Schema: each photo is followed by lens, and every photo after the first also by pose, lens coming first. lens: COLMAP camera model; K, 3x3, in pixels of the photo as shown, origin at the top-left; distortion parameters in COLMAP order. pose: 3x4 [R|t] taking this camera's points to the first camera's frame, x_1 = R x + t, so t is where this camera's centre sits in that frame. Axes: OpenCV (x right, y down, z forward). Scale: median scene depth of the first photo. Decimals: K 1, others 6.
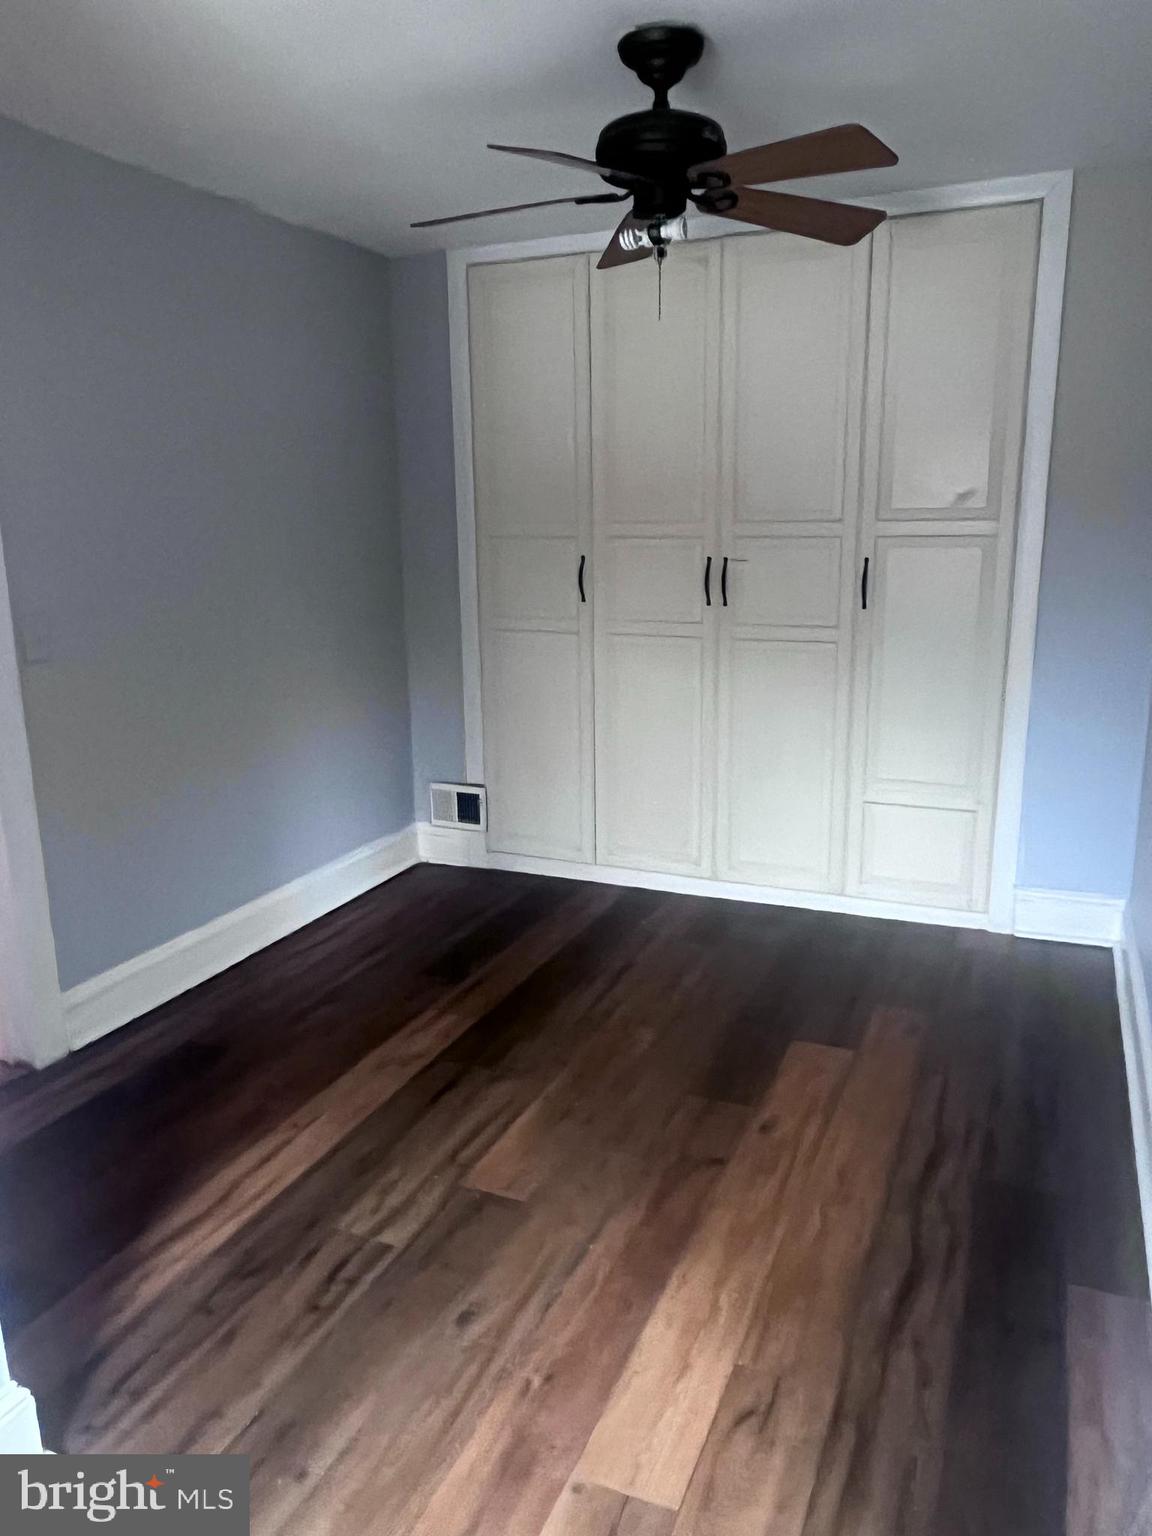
lens RADIAL K [[1106.5, 0, 580.8], [0, 1106.5, 756.1], [0, 0, 1]] dist [-0.003347, 0.008195]
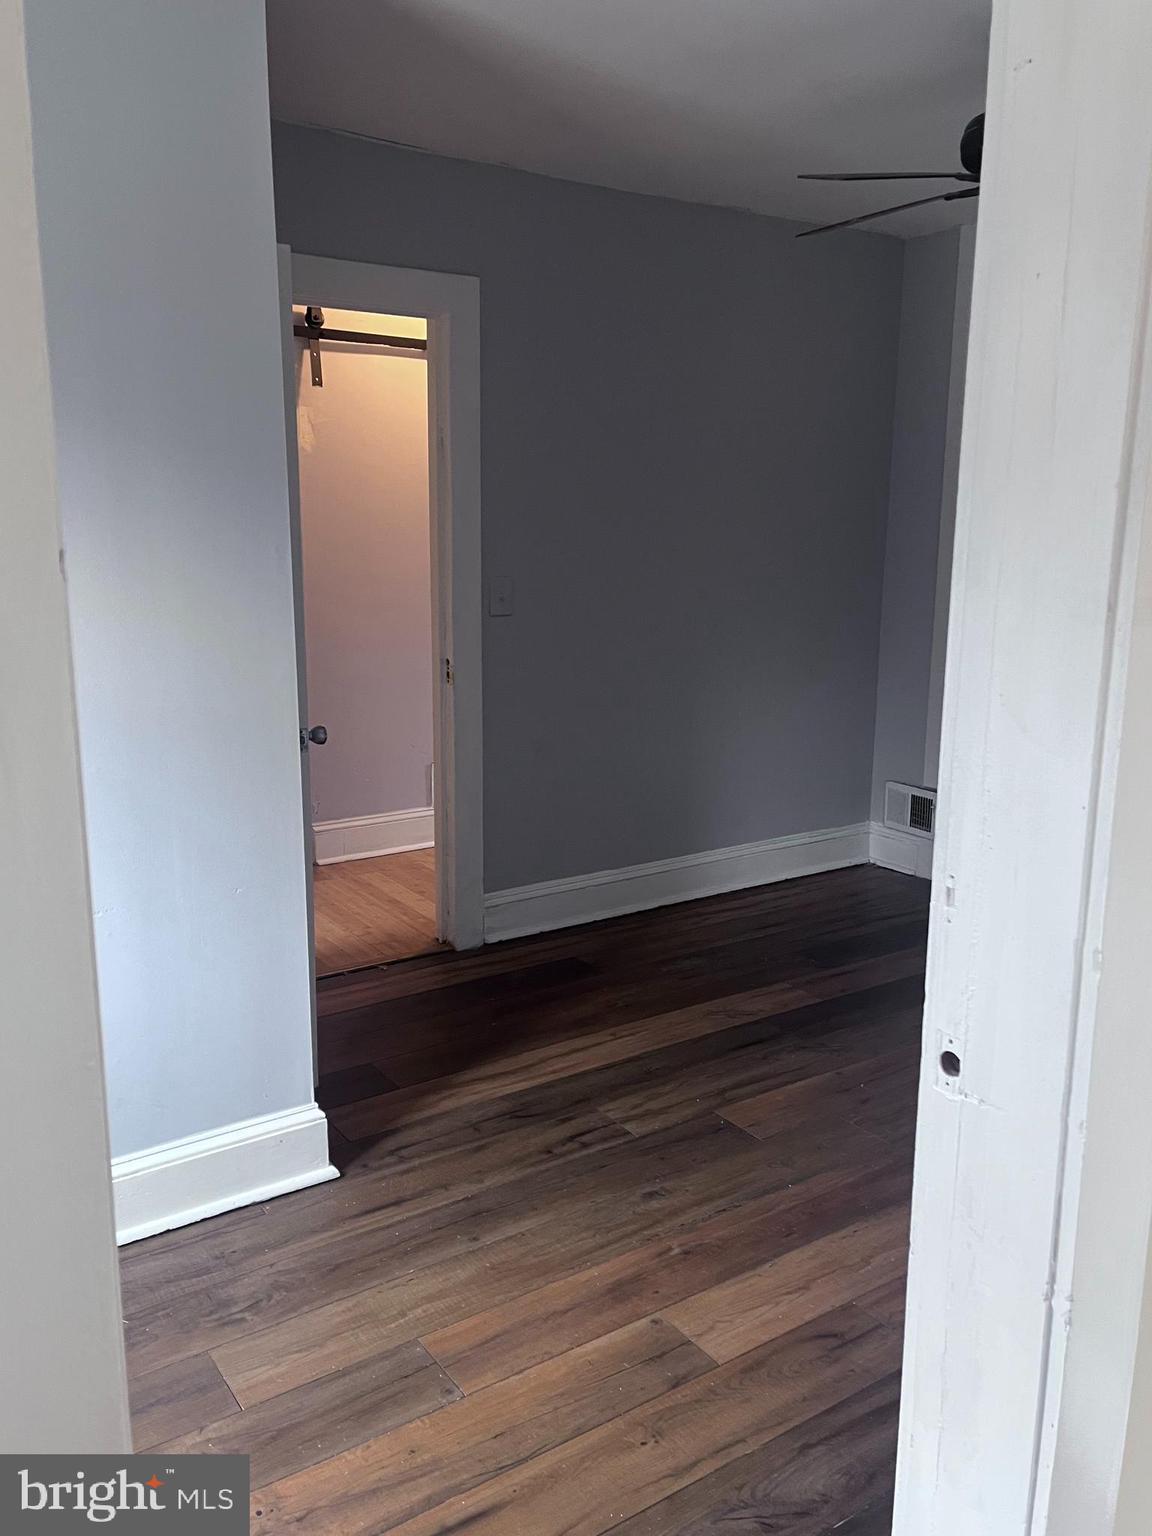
lens RADIAL K [[1291.6, 0, 575.9], [0, 1291.6, 767.2], [0, 0, 1]] dist [0.048546, -0.025777]
pose [[0.840362, 0.128499, -0.526573, 0.425811], [-0.136458, 0.990357, 0.023900, 0.040547], [0.524567, 0.051771, 0.849794, -0.186681]]
